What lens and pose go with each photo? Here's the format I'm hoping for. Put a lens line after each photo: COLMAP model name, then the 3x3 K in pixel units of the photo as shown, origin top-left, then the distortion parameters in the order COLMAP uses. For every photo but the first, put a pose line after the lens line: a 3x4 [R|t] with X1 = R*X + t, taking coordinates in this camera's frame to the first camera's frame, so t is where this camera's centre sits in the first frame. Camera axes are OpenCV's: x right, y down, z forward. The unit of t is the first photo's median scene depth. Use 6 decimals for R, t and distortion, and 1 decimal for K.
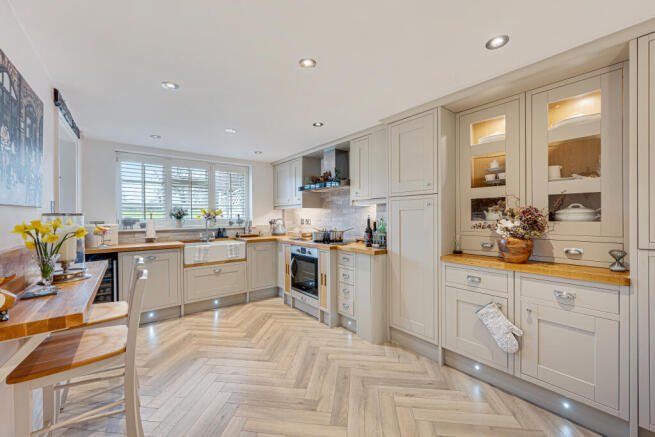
lens RADIAL K [[260.9, 0, 331.9], [0, 260.9, 216.5], [0, 0, 1]] dist [-0.001080, -0.000027]
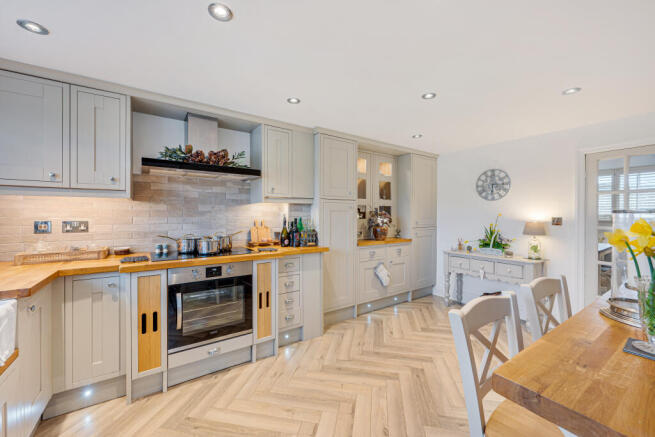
lens RADIAL K [[256.9, 0, 326.4], [0, 256.9, 215.6], [0, 0, 1]] dist [-0.003031, -0.000037]
pose [[0.086368, 0.008324, 0.996228, -0.890142], [0.000521, 0.999965, -0.008401, 0.007470], [-0.996263, 0.001244, 0.086361, 0.896327]]
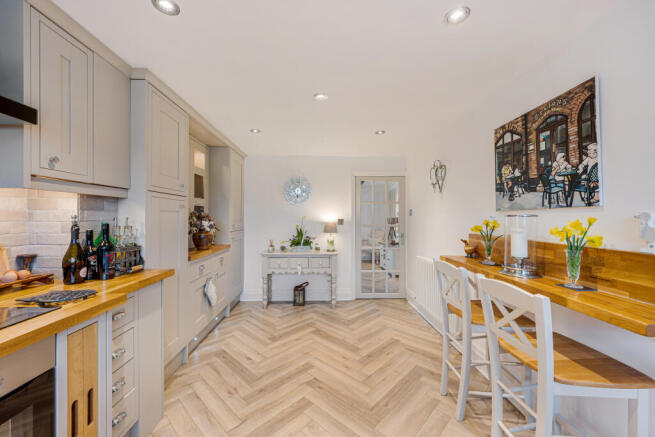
lens RADIAL K [[256.9, 0, 326.4], [0, 256.9, 215.6], [0, 0, 1]] dist [-0.003031, -0.000037]
pose [[-0.792270, 0.013139, 0.610030, -0.556812], [0.008779, 0.999910, -0.010134, 0.001589], [-0.610108, -0.002673, -0.792314, 1.264400]]
